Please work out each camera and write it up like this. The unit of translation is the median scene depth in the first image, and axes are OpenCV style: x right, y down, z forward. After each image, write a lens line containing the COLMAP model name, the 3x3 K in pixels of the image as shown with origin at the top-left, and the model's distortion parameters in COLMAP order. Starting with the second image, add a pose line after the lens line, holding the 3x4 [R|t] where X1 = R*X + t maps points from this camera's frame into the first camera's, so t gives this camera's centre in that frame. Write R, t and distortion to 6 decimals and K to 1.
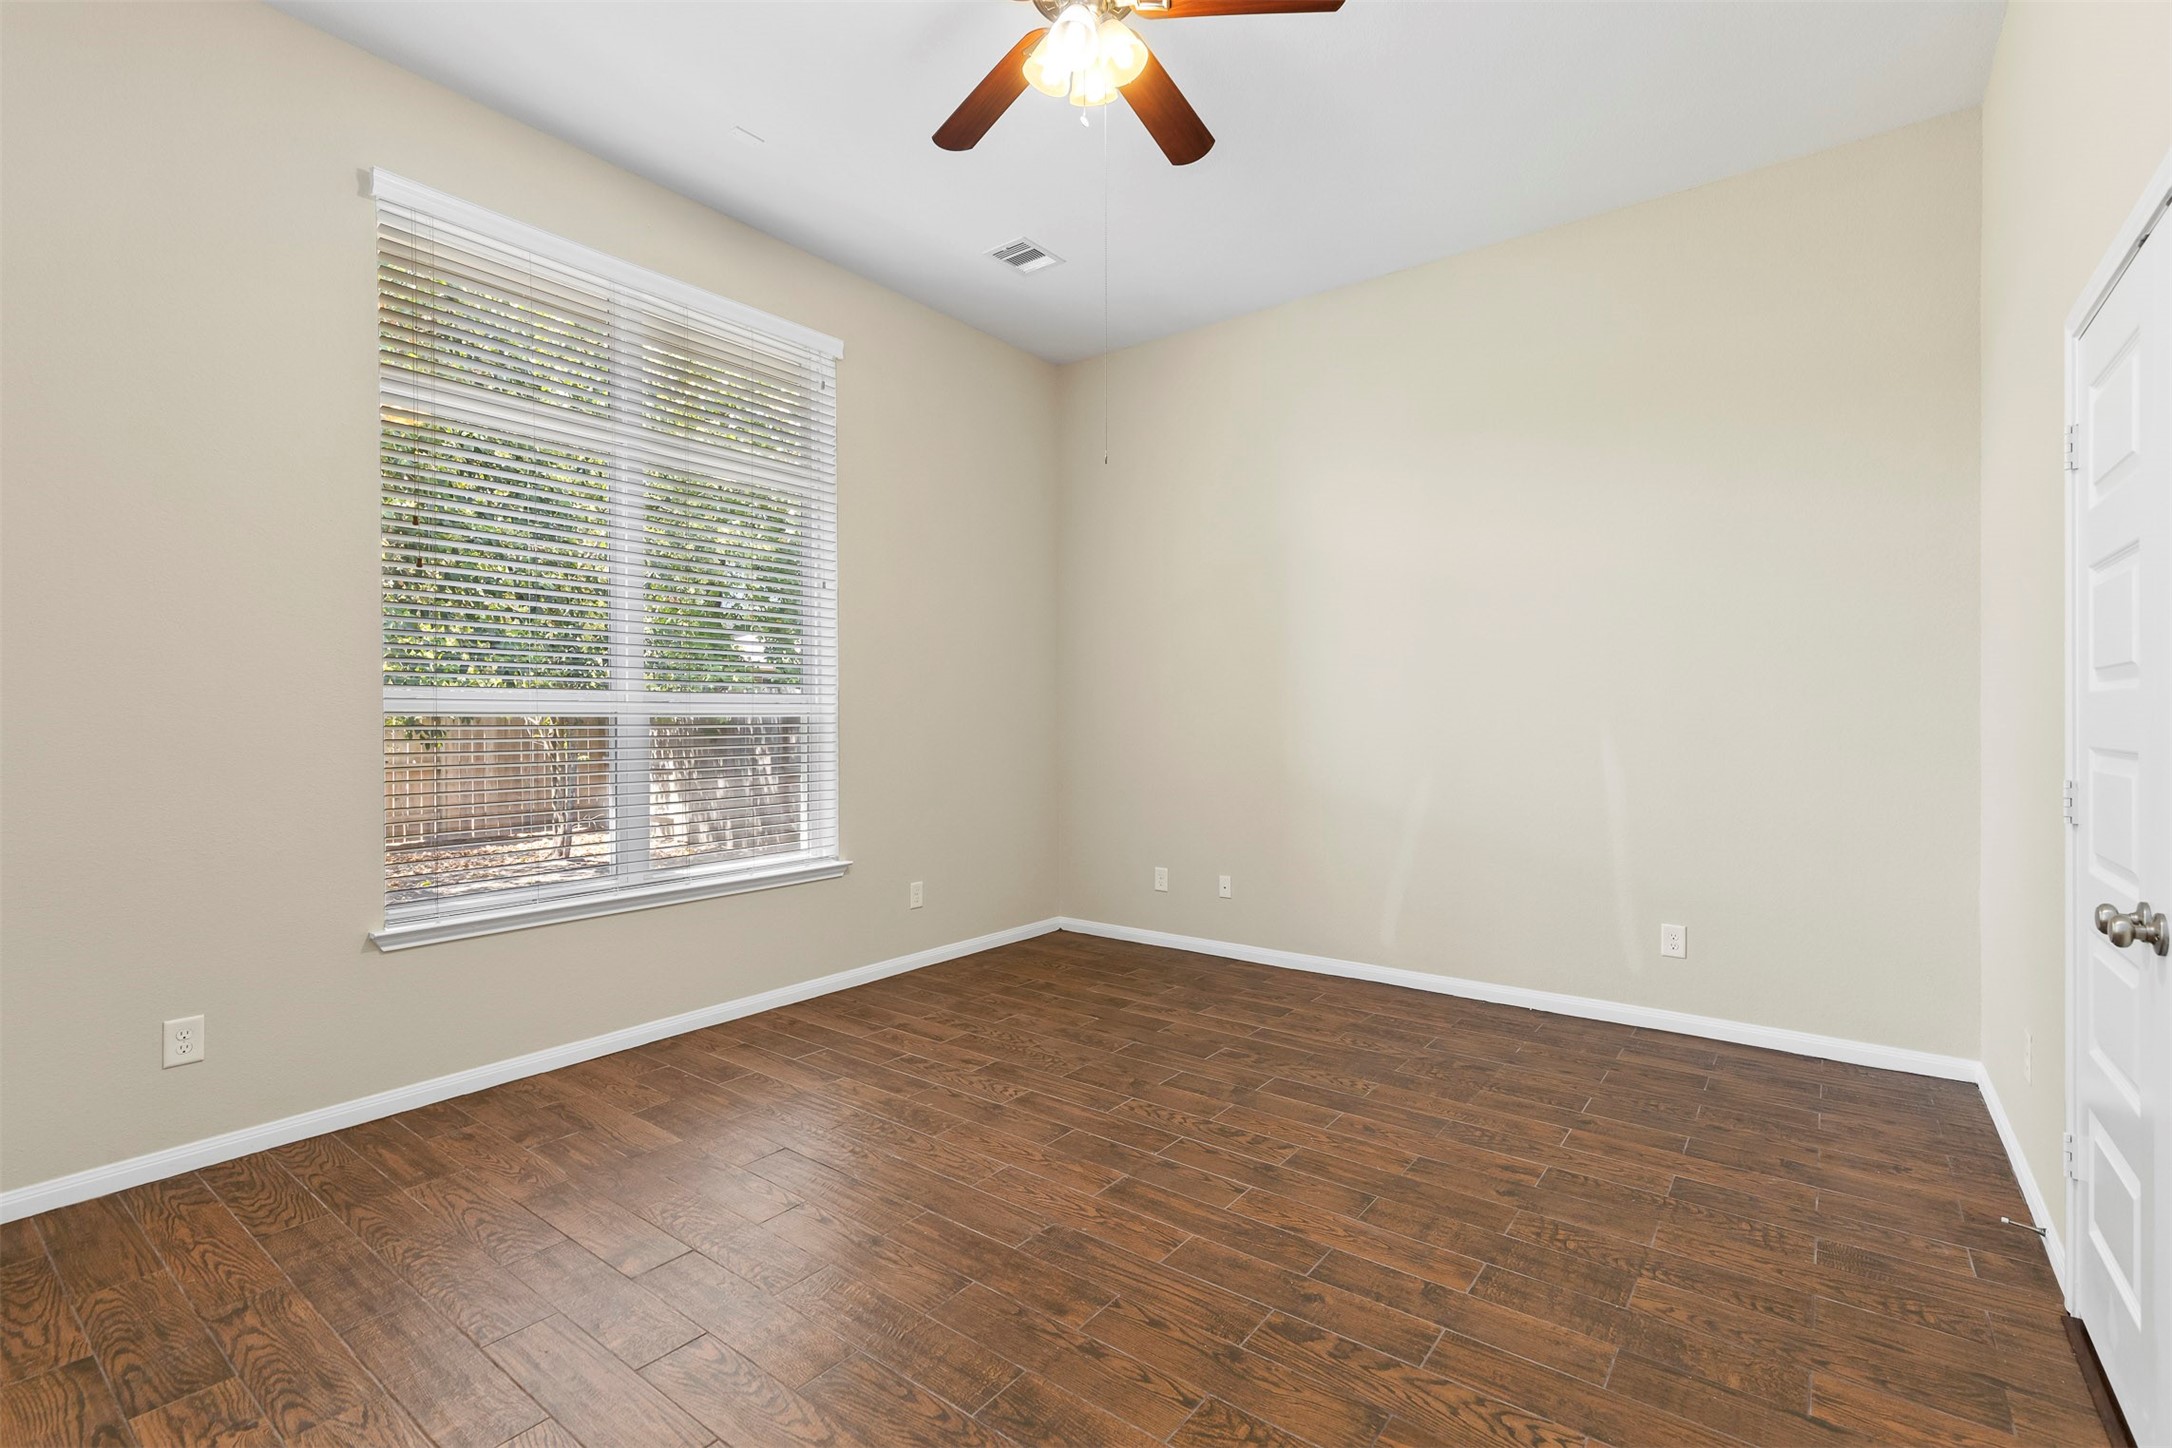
lens RADIAL K [[981.1, 0, 1083.4], [0, 981.1, 720.5], [0, 0, 1]] dist [0.010522, -0.002048]
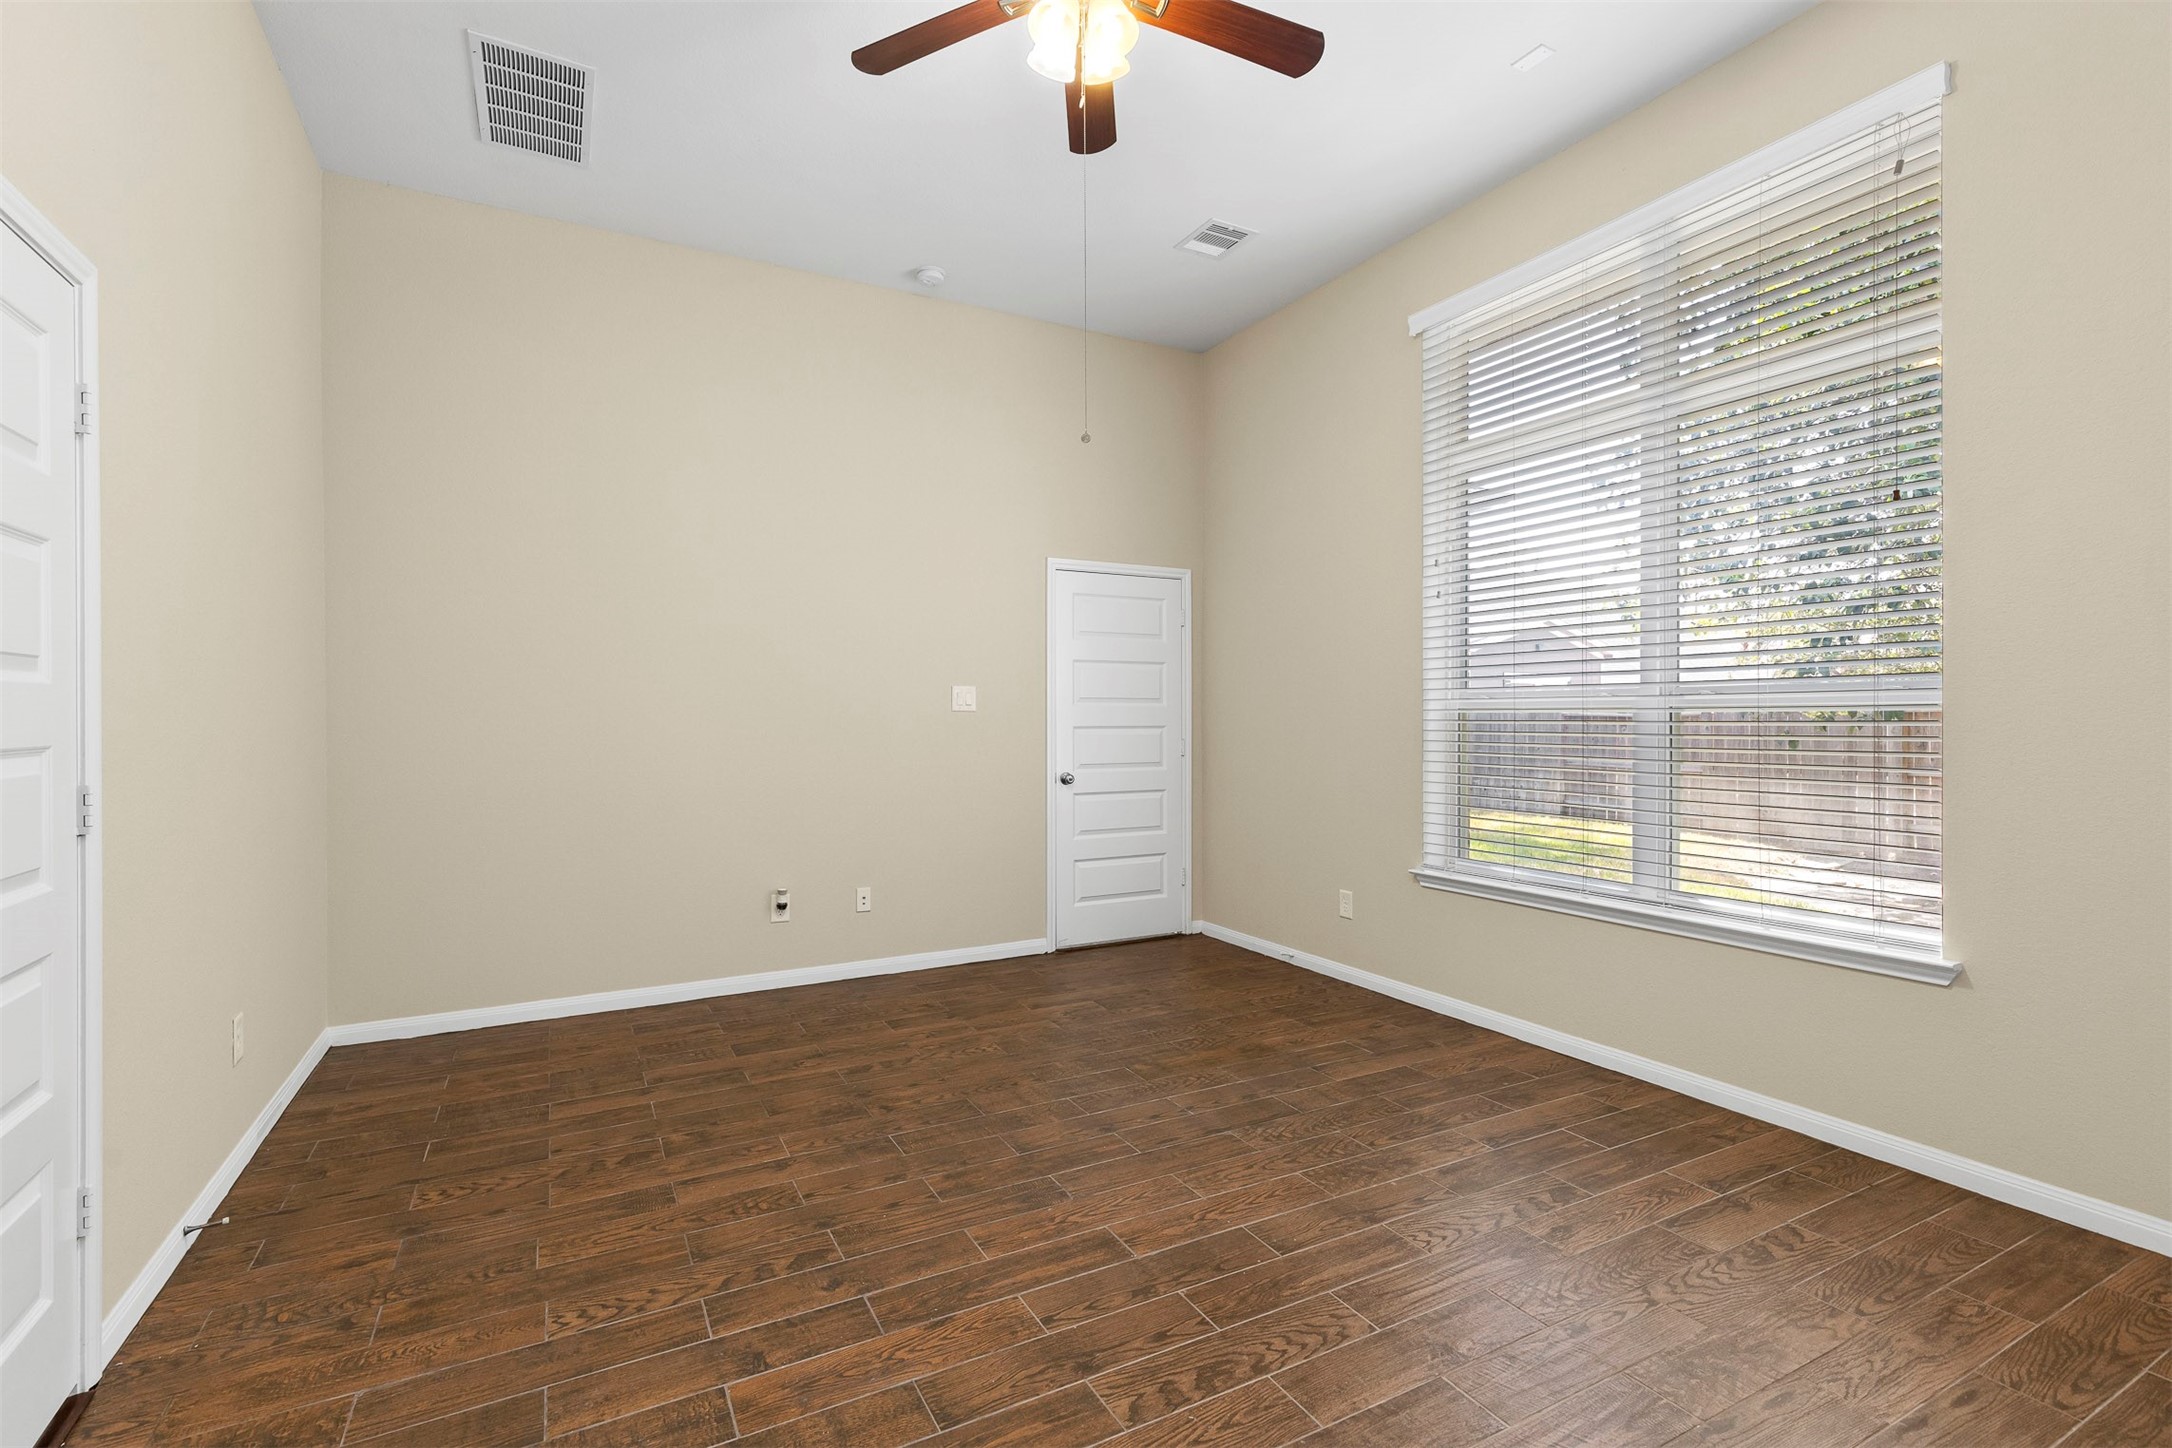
lens RADIAL K [[981.1, 0, 1082.7], [0, 981.1, 722.3], [0, 0, 1]] dist [0.010522, -0.002048]
pose [[-0.412478, 0.005886, -0.910949, 0.800124], [-0.000060, 0.999979, 0.006488, -0.000554], [0.910968, 0.002731, -0.412468, 1.260645]]
